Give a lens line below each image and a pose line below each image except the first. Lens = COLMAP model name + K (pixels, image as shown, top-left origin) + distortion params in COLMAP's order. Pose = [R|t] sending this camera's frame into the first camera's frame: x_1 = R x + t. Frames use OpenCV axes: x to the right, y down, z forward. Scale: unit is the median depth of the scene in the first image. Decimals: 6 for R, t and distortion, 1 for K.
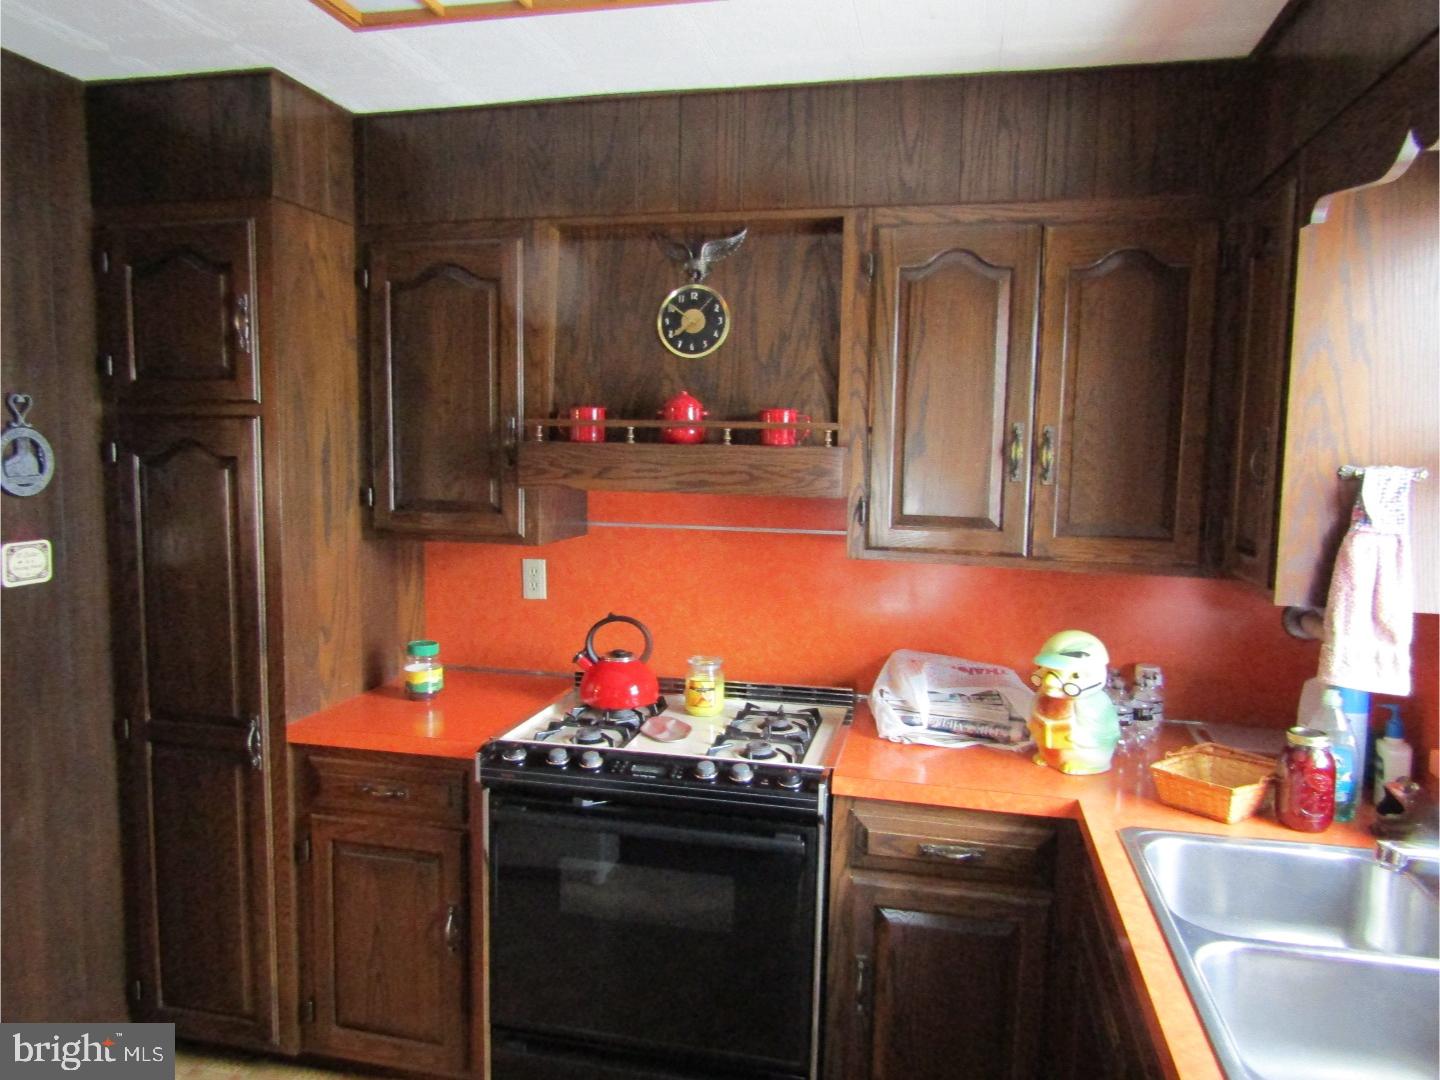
lens RADIAL K [[1017.6, 0, 730.7], [0, 1017.6, 535.7], [0, 0, 1]] dist [-0.014629, -0.001563]
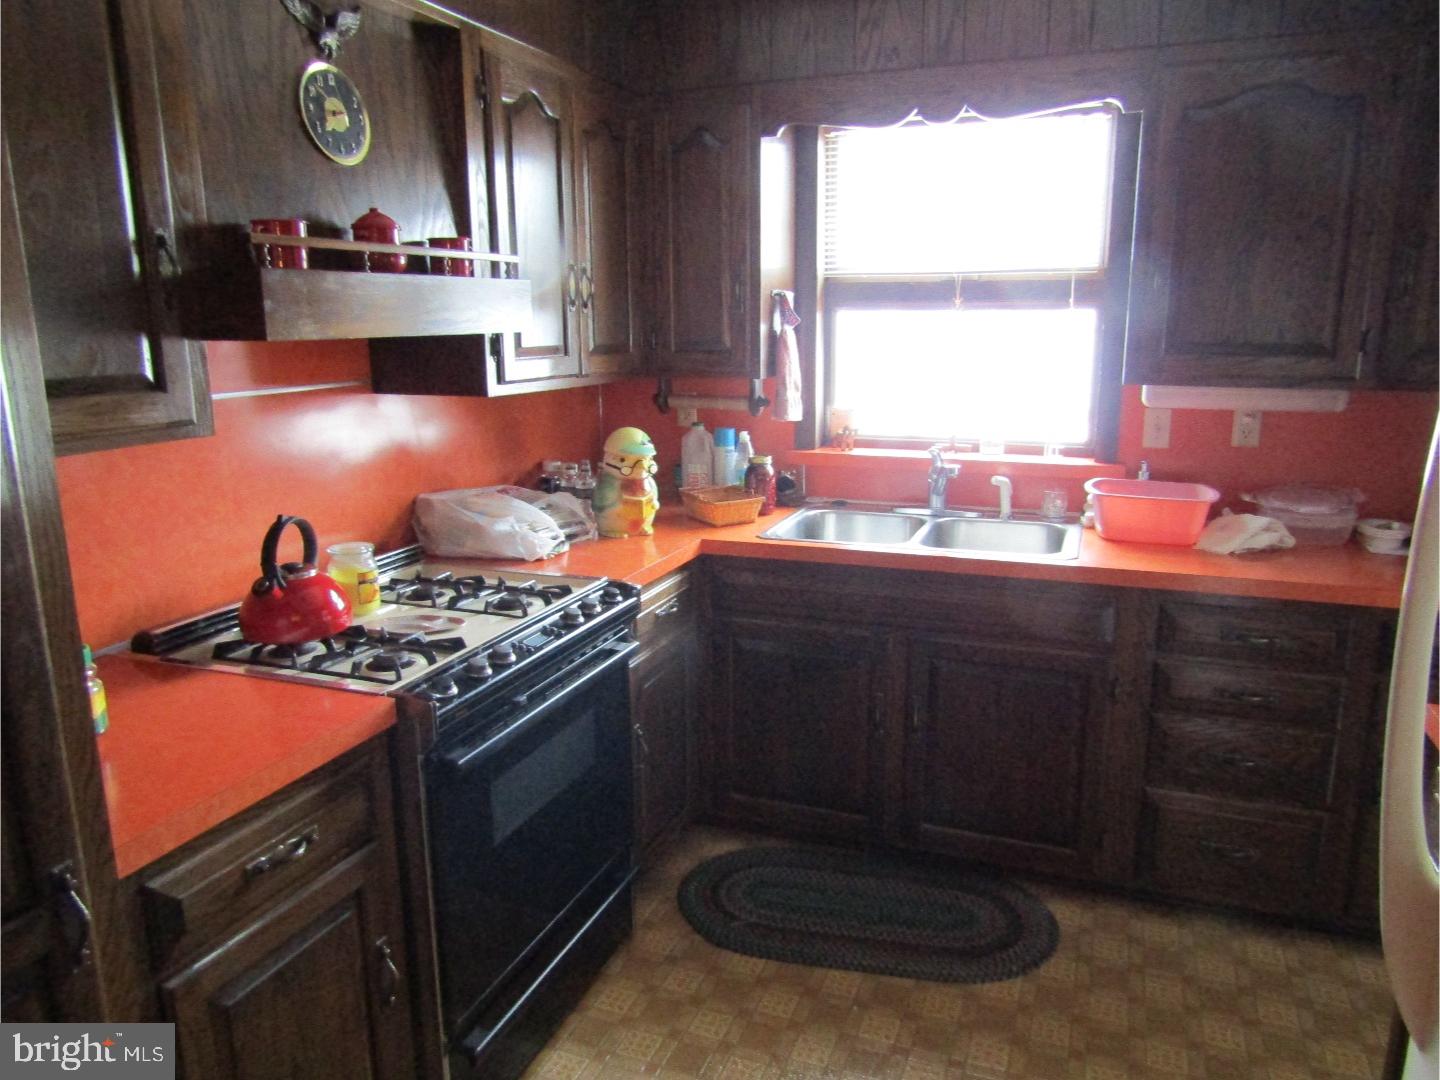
lens RADIAL K [[1017.6, 0, 730.7], [0, 1017.6, 535.7], [0, 0, 1]] dist [-0.014629, -0.001563]
pose [[0.157110, -0.228145, 0.960867, -0.804248], [0.117714, 0.970340, 0.211147, -0.026173], [-0.980541, 0.079934, 0.179306, 0.595019]]
